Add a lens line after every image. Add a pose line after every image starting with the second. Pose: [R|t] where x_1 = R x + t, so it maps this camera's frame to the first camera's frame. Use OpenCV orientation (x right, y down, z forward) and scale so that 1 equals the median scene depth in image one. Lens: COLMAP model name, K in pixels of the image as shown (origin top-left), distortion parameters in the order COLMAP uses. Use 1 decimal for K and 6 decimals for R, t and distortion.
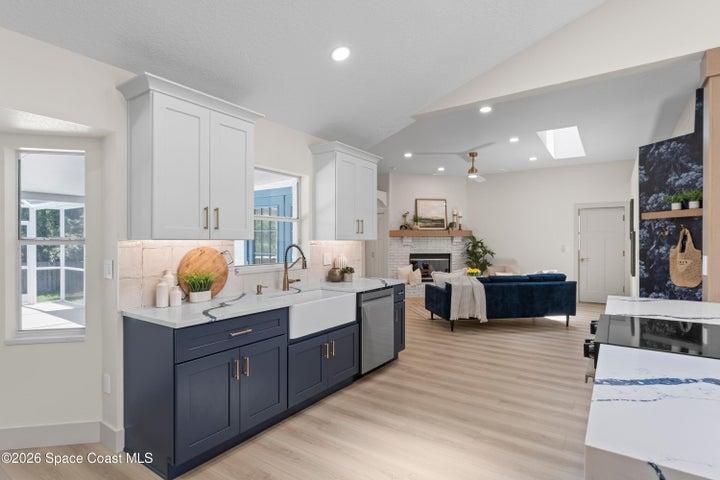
lens RADIAL K [[368.1, 0, 360.0], [0, 368.1, 240.0], [0, 0, 1]] dist [0.000678, 0.000108]
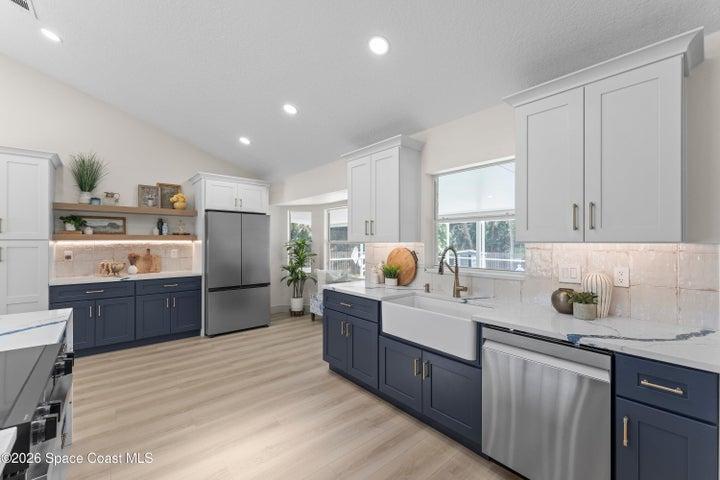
lens RADIAL K [[299.9, 0, 360.0], [0, 299.9, 240.0], [0, 0, 1]] dist [-0.002007, -0.000187]
pose [[-0.253486, -0.006030, -0.967320, 0.703666], [0.002013, 0.999975, -0.006761, -0.000977], [0.967337, -0.003661, -0.253467, 1.153628]]
